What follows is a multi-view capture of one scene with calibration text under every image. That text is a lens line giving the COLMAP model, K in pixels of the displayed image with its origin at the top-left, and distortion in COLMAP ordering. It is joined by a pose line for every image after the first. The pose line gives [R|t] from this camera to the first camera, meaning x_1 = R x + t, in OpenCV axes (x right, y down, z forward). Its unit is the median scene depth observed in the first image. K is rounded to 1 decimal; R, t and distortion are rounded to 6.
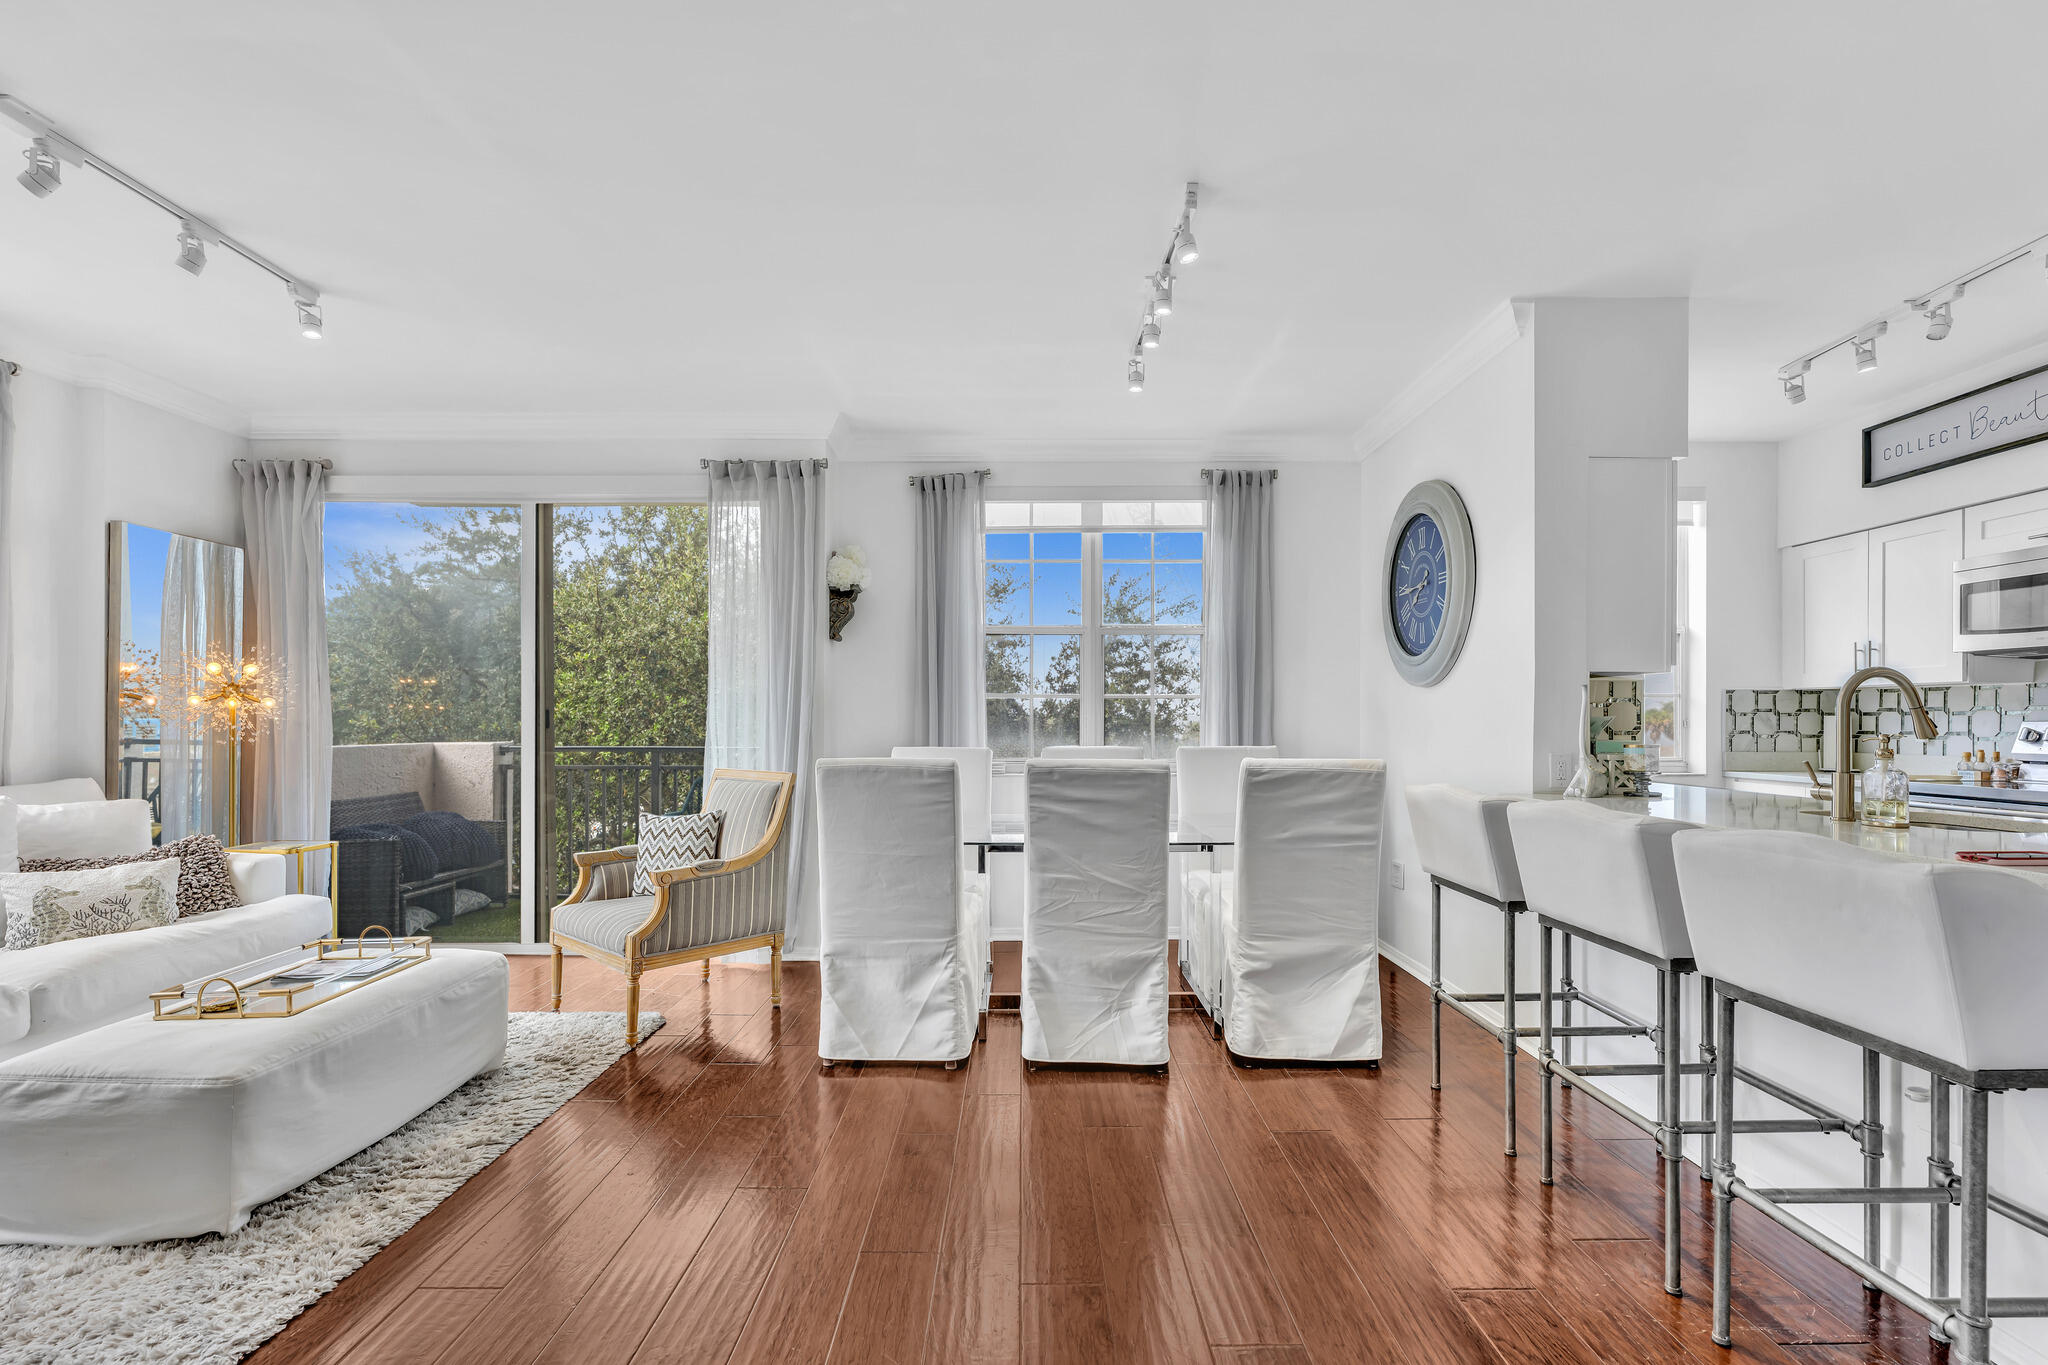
lens RADIAL K [[927.9, 0, 1026.7], [0, 927.9, 732.6], [0, 0, 1]] dist [0.000138, -0.000041]
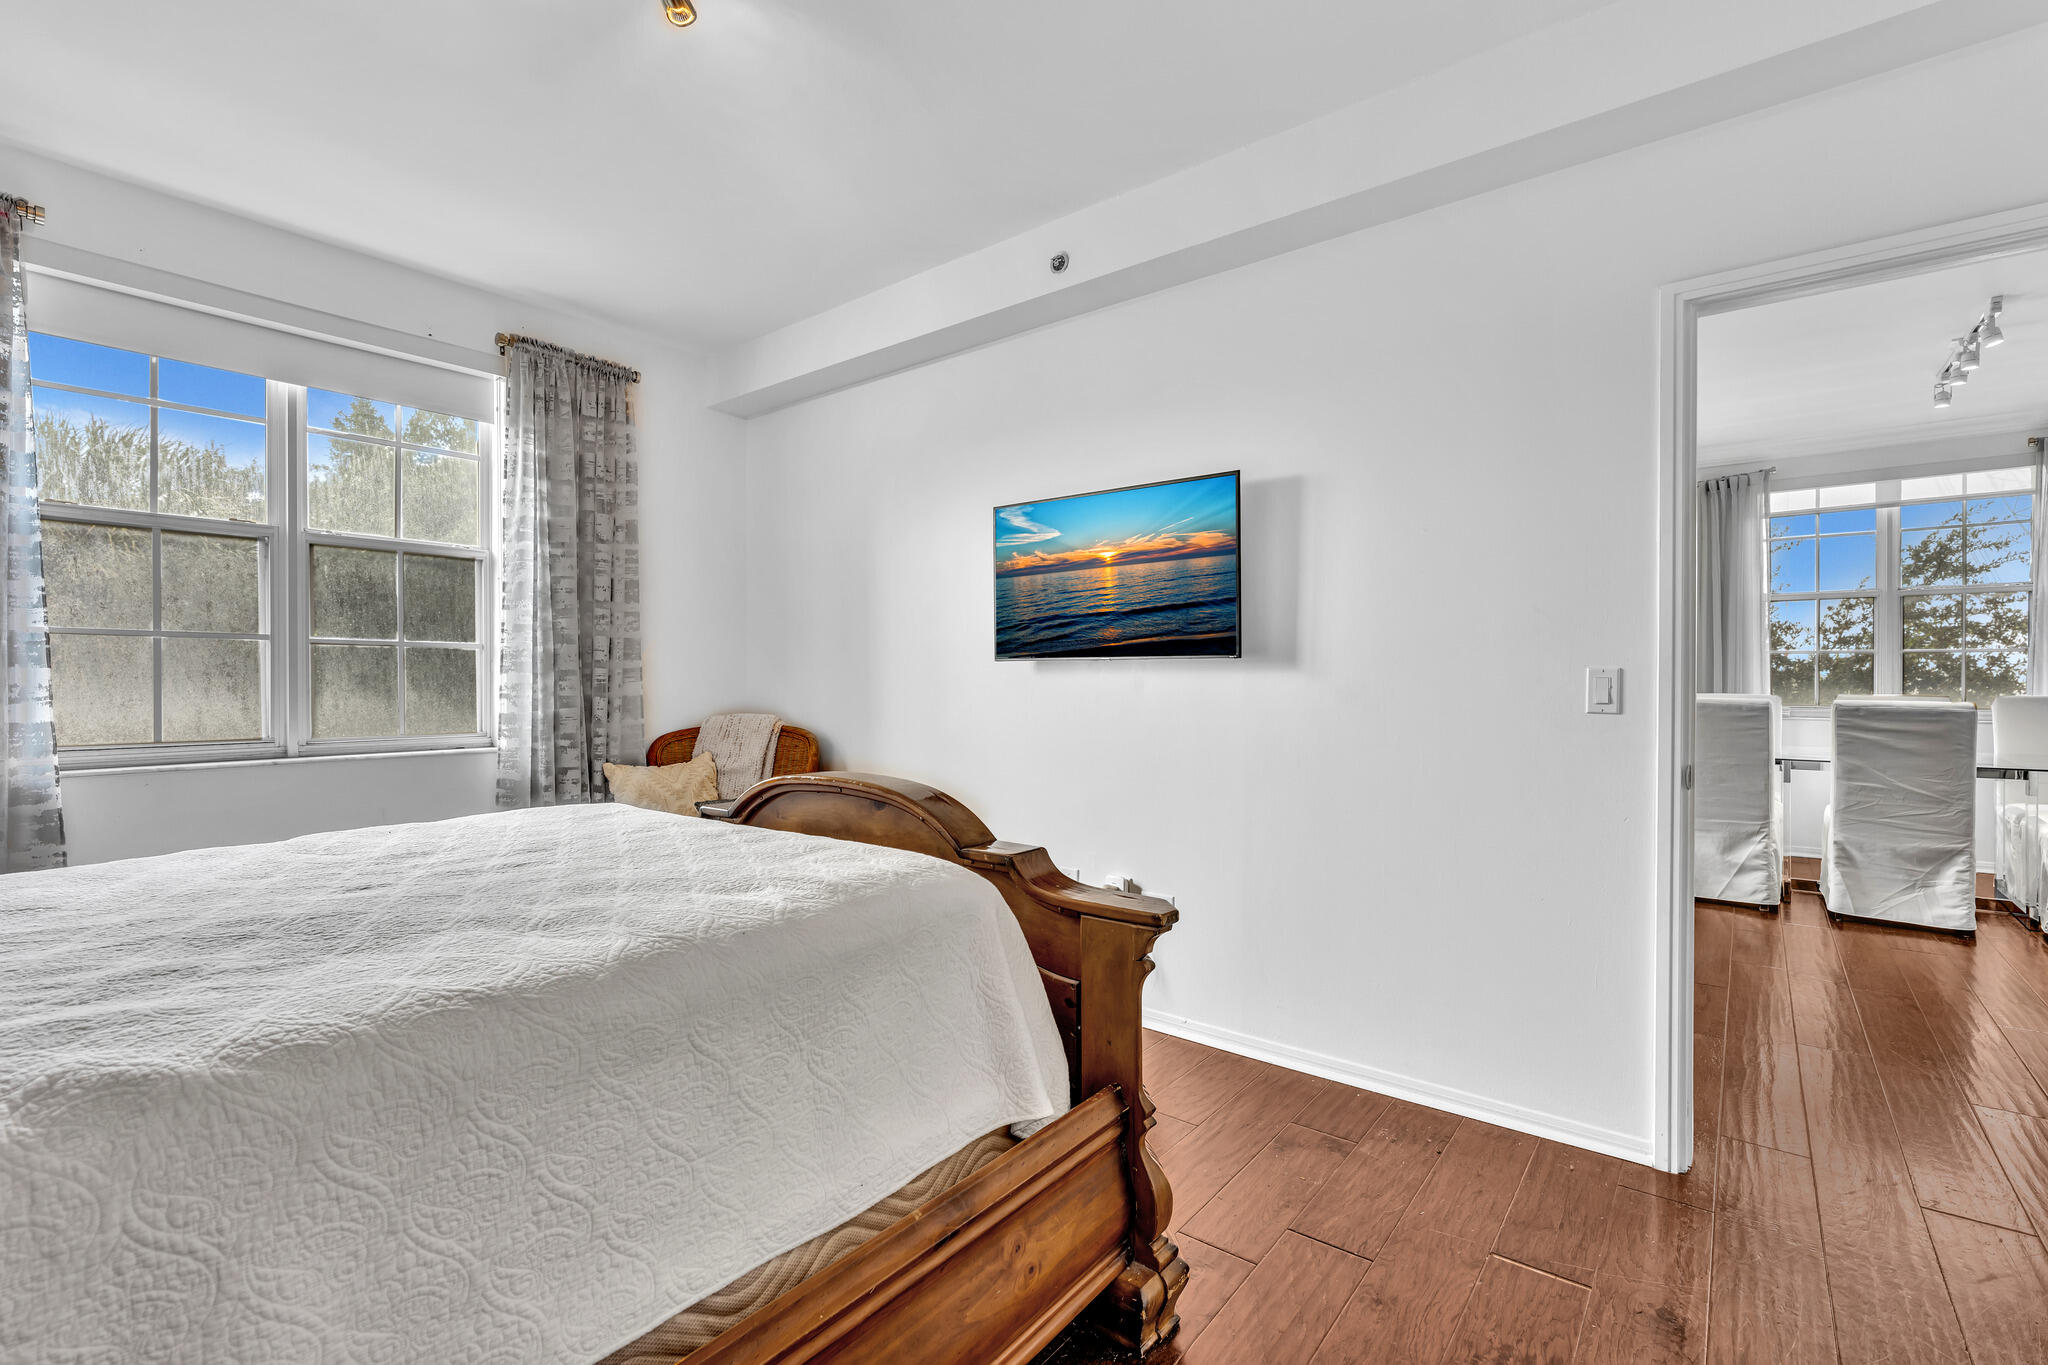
lens RADIAL K [[924.0, 0, 1024.0], [0, 924.0, 682.5], [0, 0, 1]] dist [-0.000333, -0.000279]
pose [[0.785730, 0.002045, -0.618567, -0.097172], [-0.004101, 0.999990, -0.001903, 0.009123], [0.618557, 0.004032, 0.785730, -0.857793]]
